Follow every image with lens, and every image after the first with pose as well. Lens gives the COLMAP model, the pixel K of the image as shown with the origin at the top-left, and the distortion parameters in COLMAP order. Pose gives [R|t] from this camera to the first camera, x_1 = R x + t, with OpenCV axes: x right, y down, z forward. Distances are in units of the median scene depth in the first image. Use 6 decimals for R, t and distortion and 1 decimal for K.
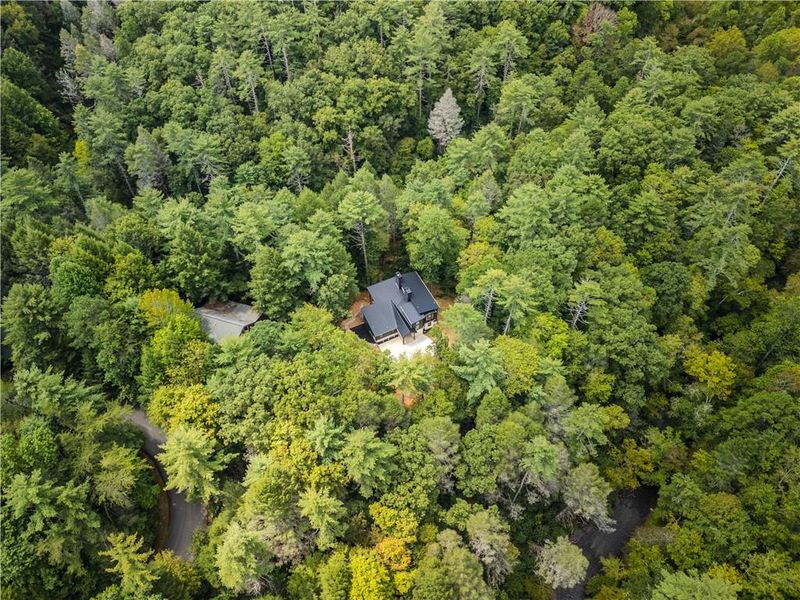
lens RADIAL K [[608.4, 0, 400.0], [0, 608.4, 300.0], [0, 0, 1]] dist [0.080111, -0.084314]
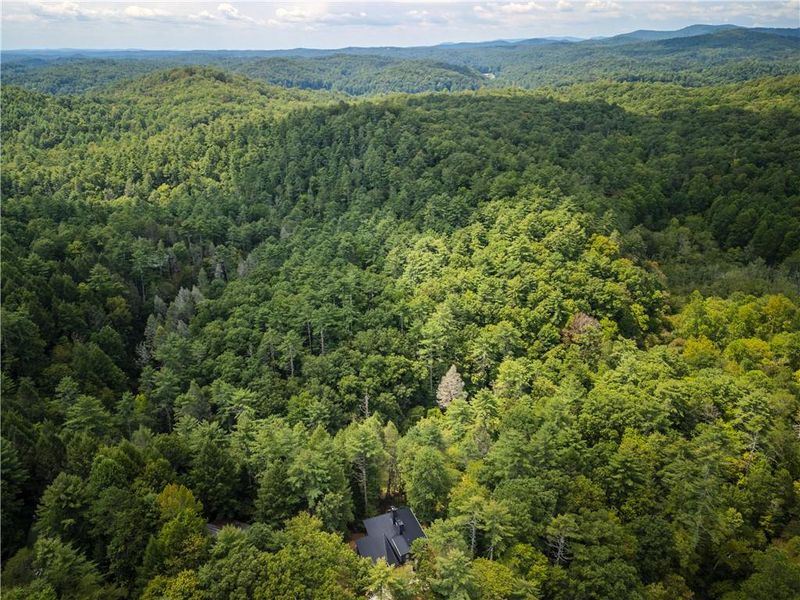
lens RADIAL K [[608.4, 0, 400.0], [0, 608.4, 300.0], [0, 0, 1]] dist [0.080111, -0.084314]
pose [[0.996748, 0.035924, -0.072132, 0.060125], [-0.066392, 0.873409, -0.482441, 0.128422], [0.045670, 0.485661, 0.872954, -0.101263]]
